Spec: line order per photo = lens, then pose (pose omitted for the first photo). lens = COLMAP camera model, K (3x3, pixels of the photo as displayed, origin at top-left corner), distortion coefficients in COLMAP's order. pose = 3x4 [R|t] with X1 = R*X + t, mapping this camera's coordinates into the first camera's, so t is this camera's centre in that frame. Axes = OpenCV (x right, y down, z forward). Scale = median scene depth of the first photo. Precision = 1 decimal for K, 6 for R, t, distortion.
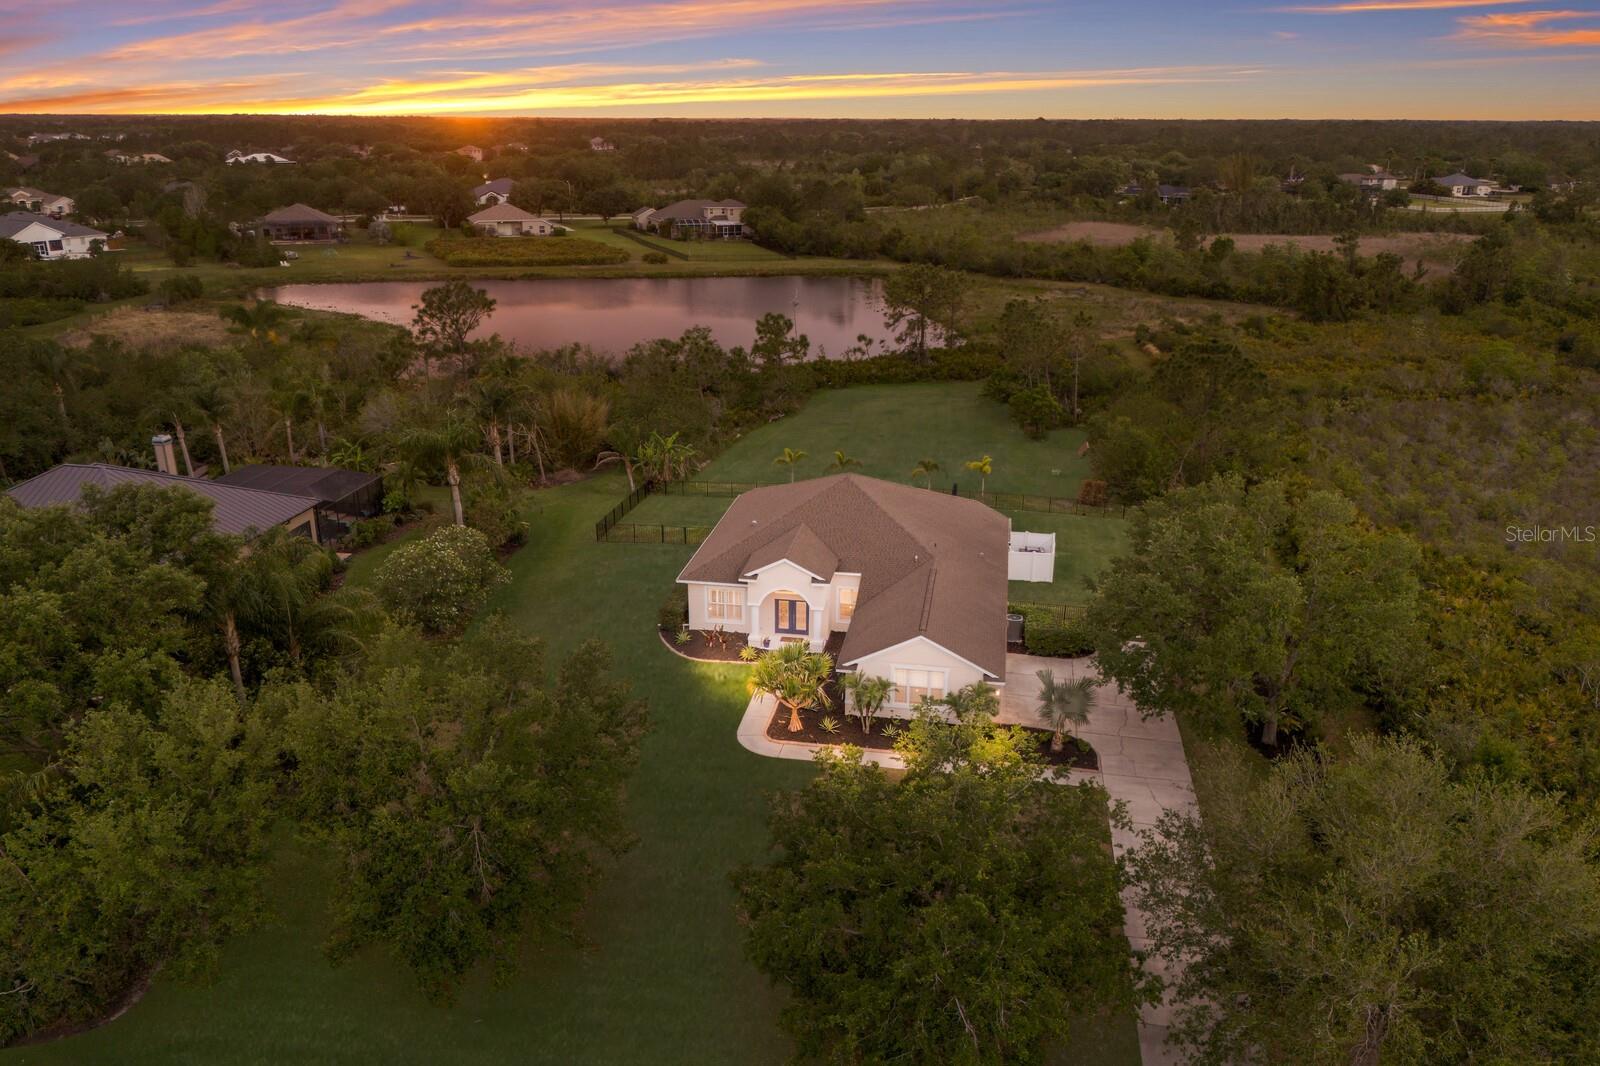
lens RADIAL K [[1191.1, 0, 796.9], [0, 1191.1, 561.3], [0, 0, 1]] dist [0.057107, -0.044825]
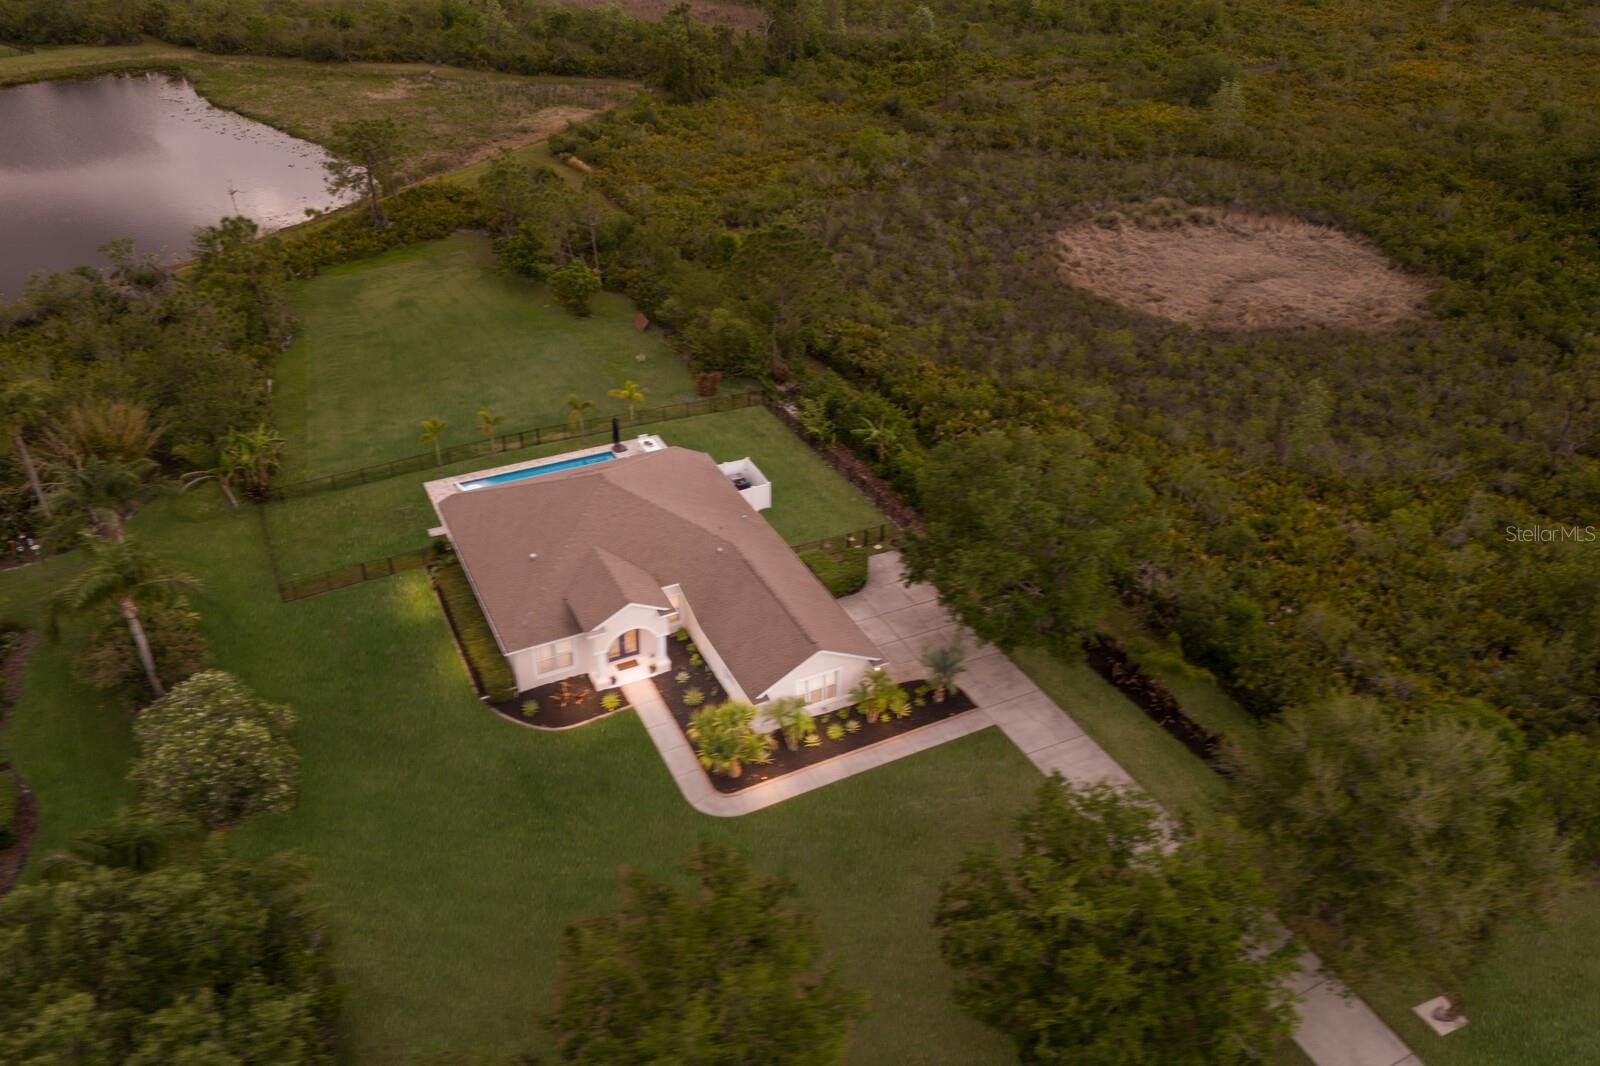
lens RADIAL K [[1149.8, 0, 801.1], [0, 1149.8, 524.9], [0, 0, 1]] dist [0.041951, -0.035298]
pose [[0.807156, -0.308273, 0.503454, -0.180762], [0.193323, 0.943829, 0.267979, -0.148458], [-0.557786, -0.118972, 0.821414, 0.072652]]
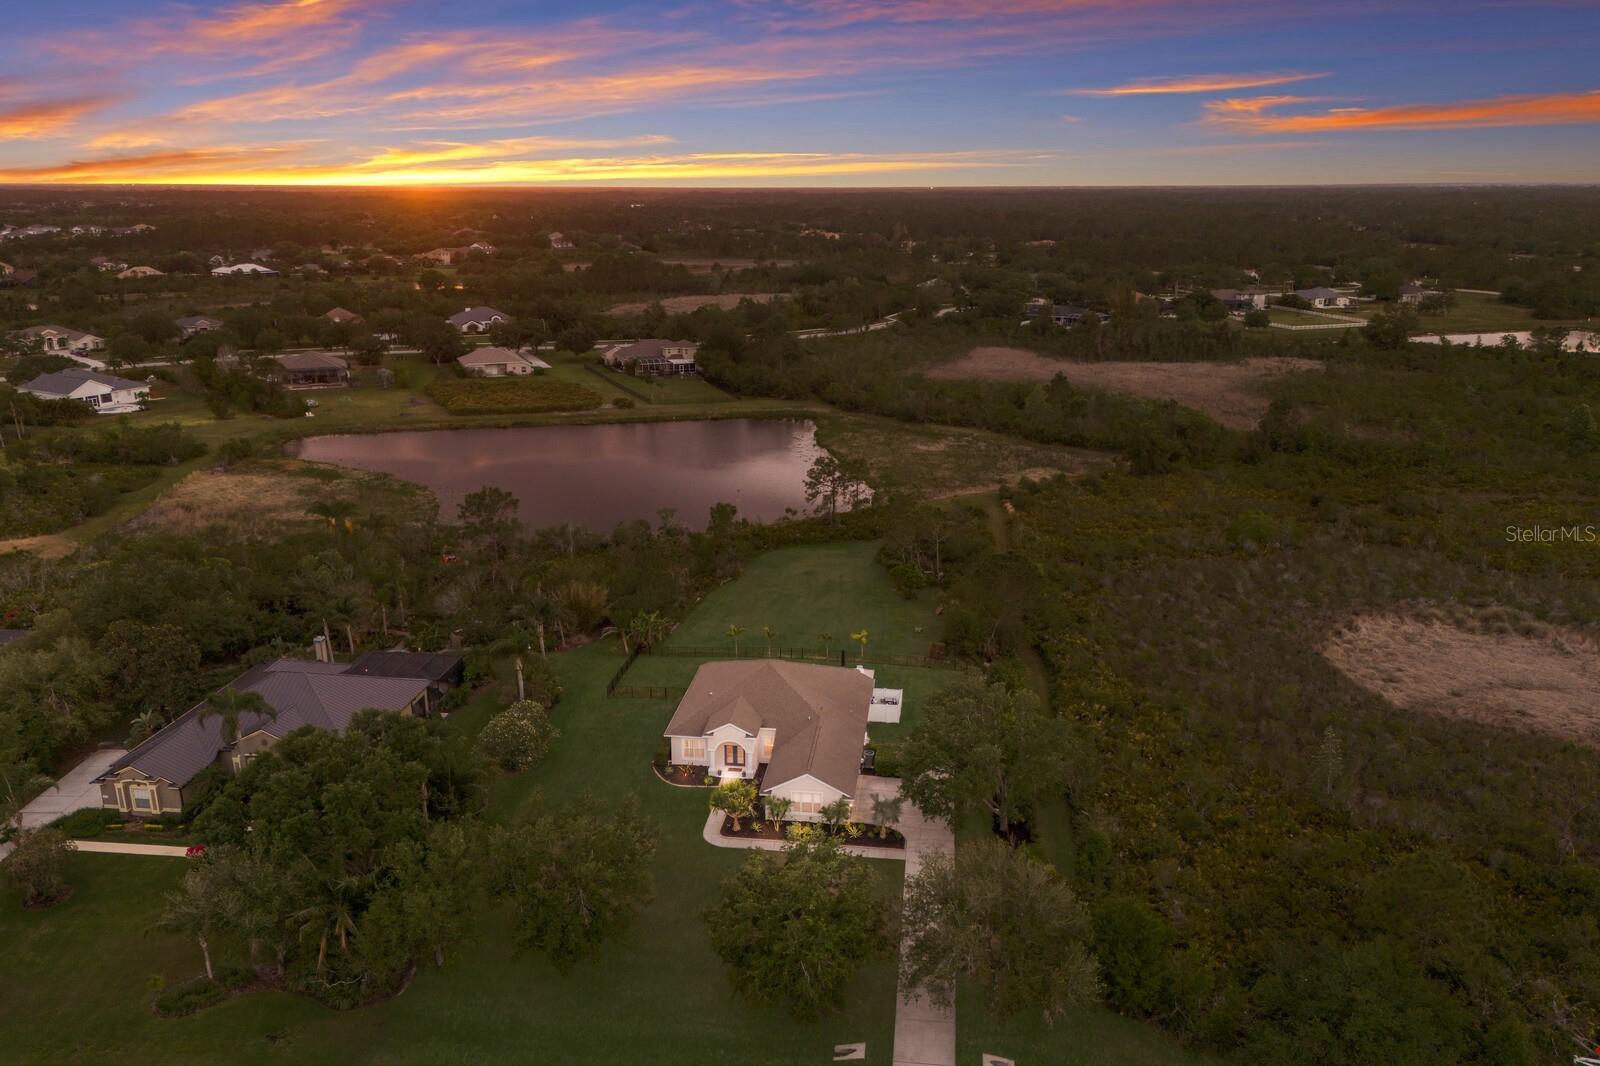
lens RADIAL K [[1138.7, 0, 796.9], [0, 1138.7, 554.6], [0, 0, 1]] dist [0.102439, -0.096193]
pose [[0.998993, -0.016097, 0.041879, 0.010585], [0.018477, 0.998199, -0.057073, -0.074492], [-0.040885, 0.057790, 0.997491, -0.319668]]
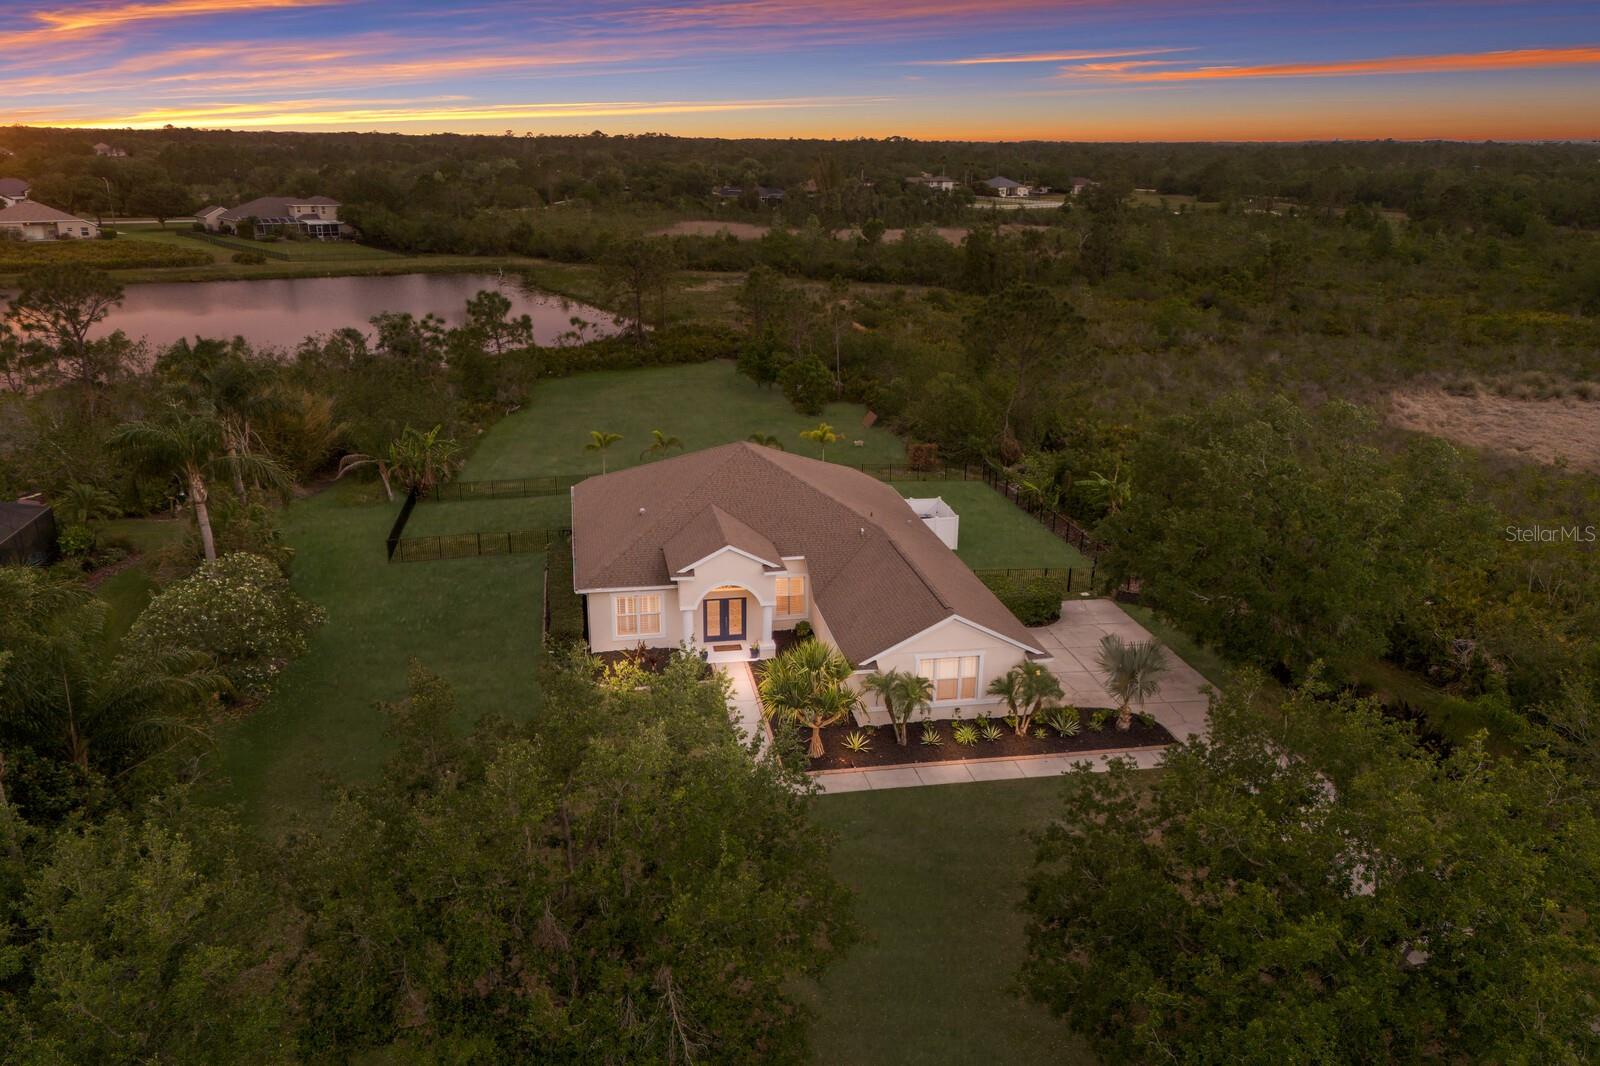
lens RADIAL K [[1191.1, 0, 796.9], [0, 1191.1, 561.3], [0, 0, 1]] dist [0.057107, -0.044825]
pose [[0.940462, -0.108012, 0.322281, -0.113068], [0.111488, 0.993736, 0.007709, 0.003734], [-0.321095, 0.028681, 0.946613, 0.121035]]
